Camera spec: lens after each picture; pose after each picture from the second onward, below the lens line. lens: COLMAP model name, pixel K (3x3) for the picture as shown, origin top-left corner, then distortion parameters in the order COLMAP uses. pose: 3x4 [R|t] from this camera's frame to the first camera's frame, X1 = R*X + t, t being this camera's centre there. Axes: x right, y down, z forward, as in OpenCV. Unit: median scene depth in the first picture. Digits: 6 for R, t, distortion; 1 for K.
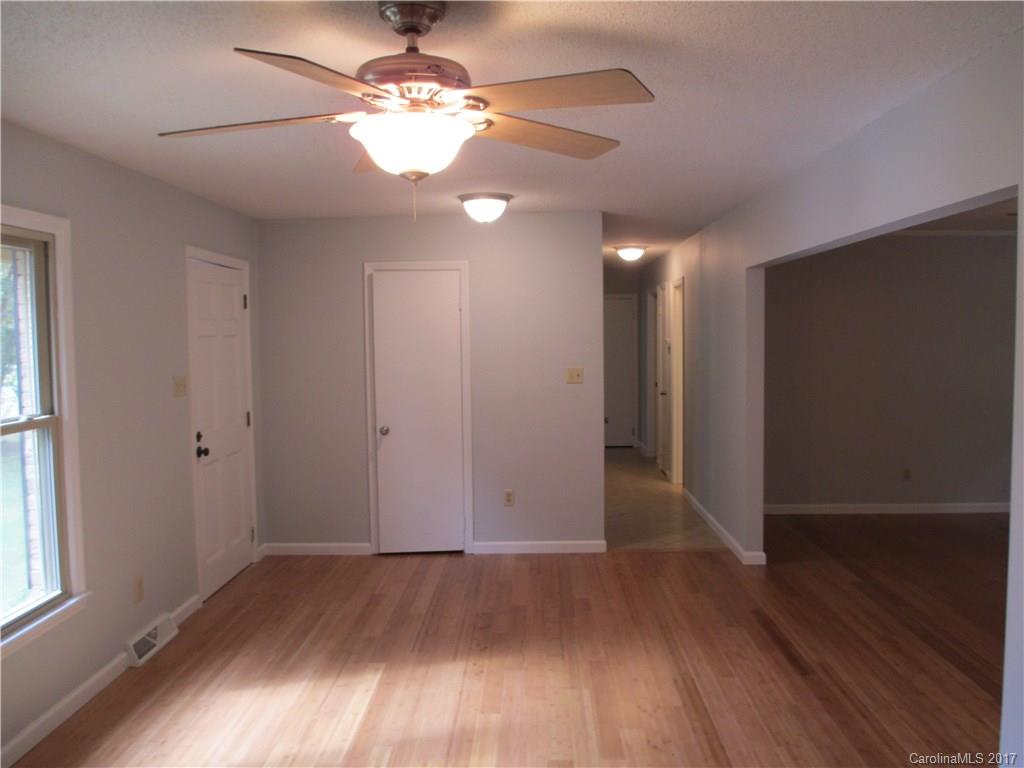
lens RADIAL K [[857.7, 0, 513.0], [0, 857.7, 382.3], [0, 0, 1]] dist [-0.050732, 0.018815]
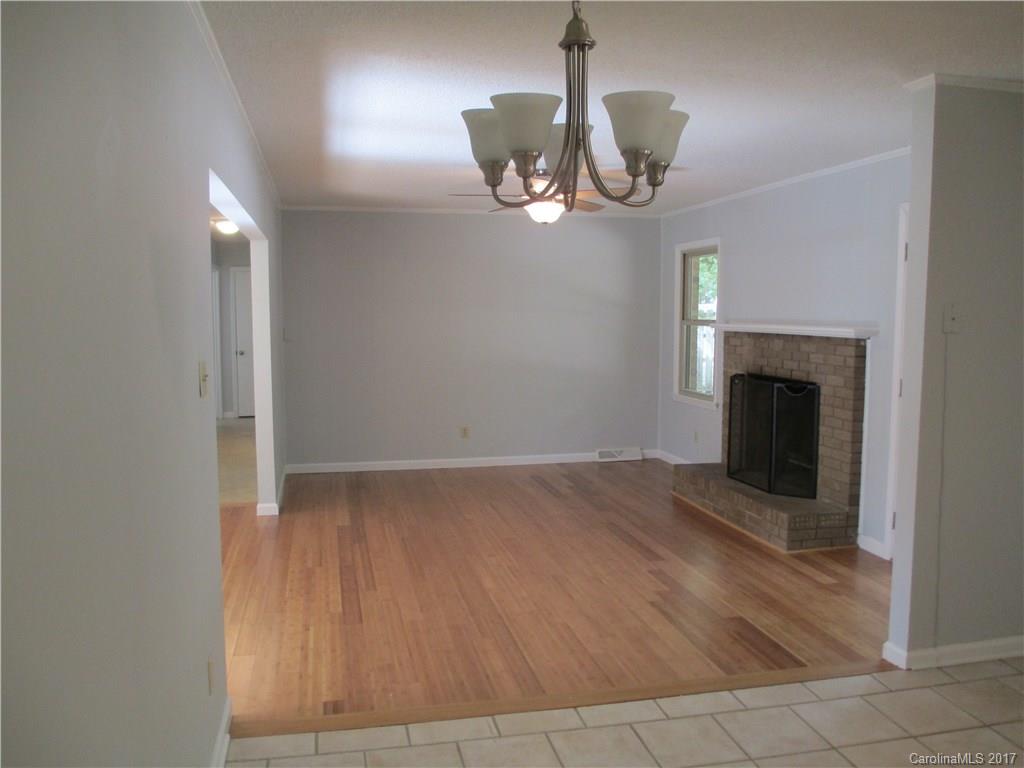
lens RADIAL K [[857.7, 0, 513.6], [0, 857.7, 386.6], [0, 0, 1]] dist [-0.050732, 0.018815]
pose [[0.969835, -0.016089, 0.243230, 0.415384], [0.008850, 0.999486, 0.030829, 0.025614], [-0.243601, -0.027746, 0.969479, -0.152841]]
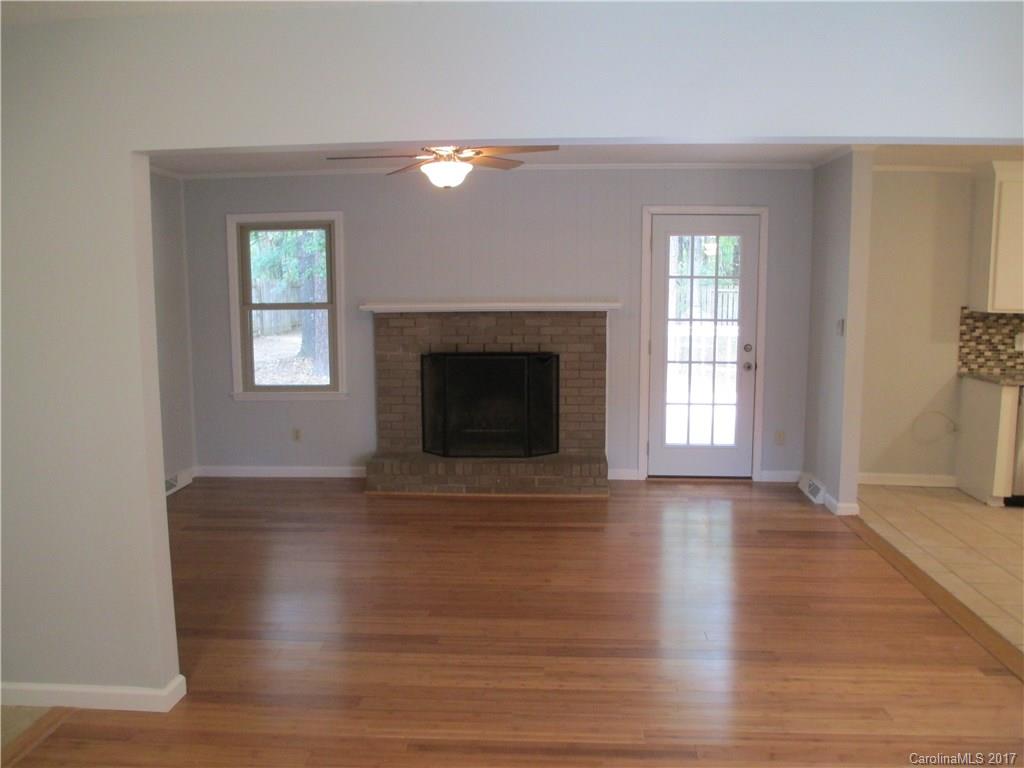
lens RADIAL K [[857.7, 0, 514.3], [0, 857.7, 385.2], [0, 0, 1]] dist [-0.050732, 0.018815]
pose [[0.044277, -0.112451, 0.992670, -0.287762], [0.068338, 0.991658, 0.109288, -0.043800], [-0.996679, 0.062998, 0.051592, 0.939504]]
